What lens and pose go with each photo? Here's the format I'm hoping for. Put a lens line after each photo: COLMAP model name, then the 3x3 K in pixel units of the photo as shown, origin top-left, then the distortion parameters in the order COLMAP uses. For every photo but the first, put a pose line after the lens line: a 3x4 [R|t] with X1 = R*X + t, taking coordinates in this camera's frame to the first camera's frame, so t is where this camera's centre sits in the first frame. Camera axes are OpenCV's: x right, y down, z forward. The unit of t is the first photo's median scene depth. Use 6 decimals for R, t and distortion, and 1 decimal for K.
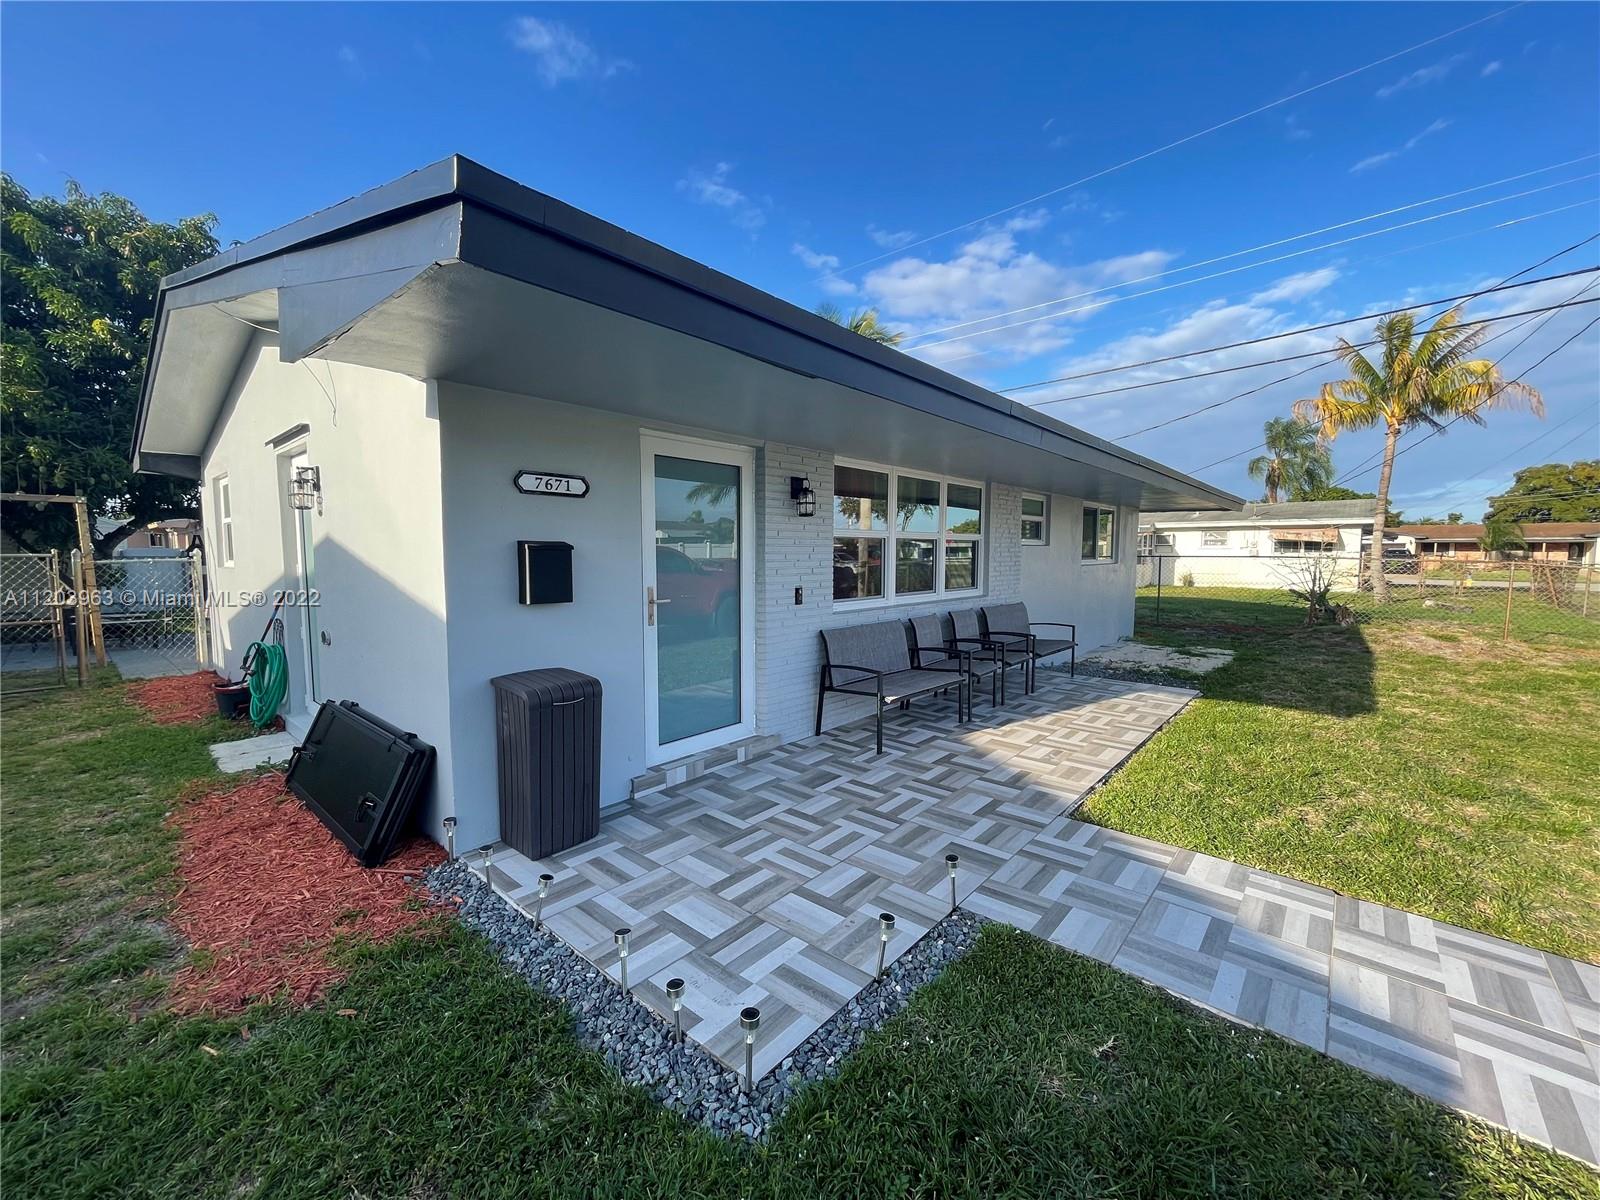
lens RADIAL K [[681.5, 0, 800.0], [0, 681.5, 600.0], [0, 0, 1]] dist [-0.011419, 0.001359]
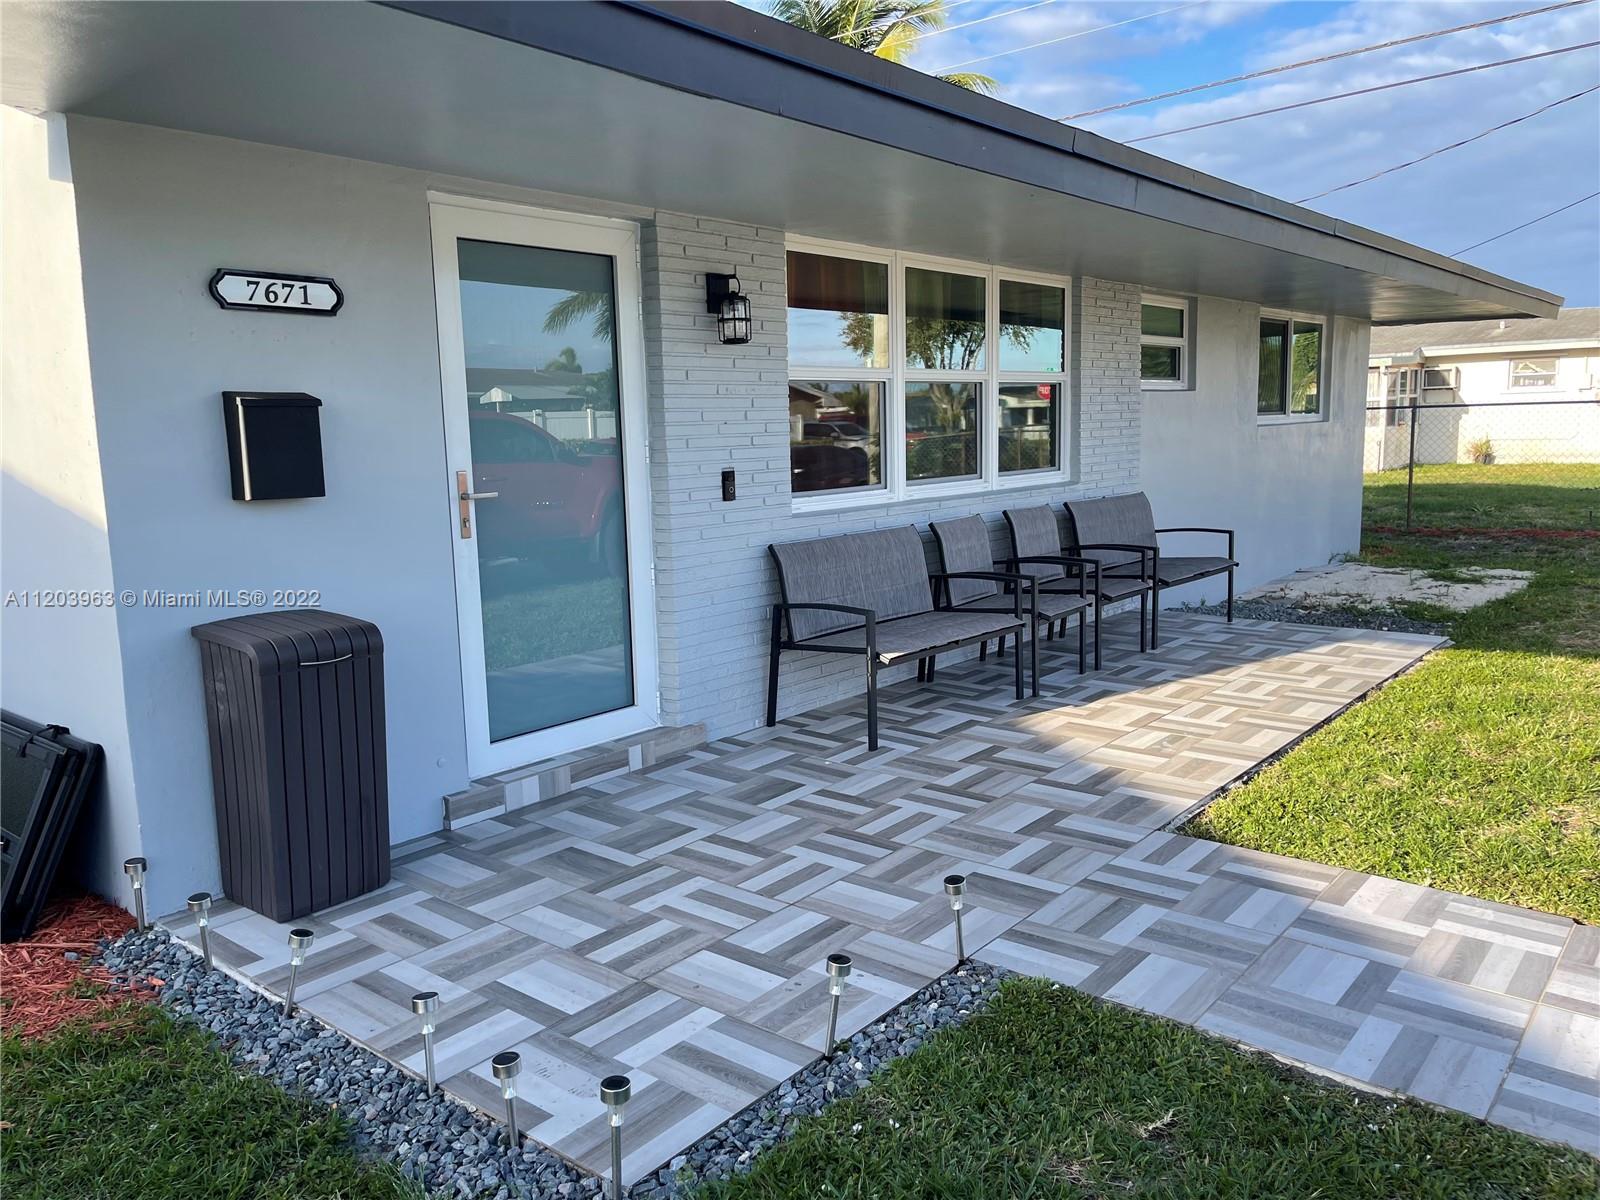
lens RADIAL K [[1250.5, 0, 794.0], [0, 1250.5, 601.6], [0, 0, 1]] dist [0.077654, -0.130079]
pose [[0.999308, -0.030202, 0.021722, 0.042120], [0.028542, 0.996920, 0.073052, 0.025300], [-0.023861, -0.072381, 0.997092, -0.096253]]
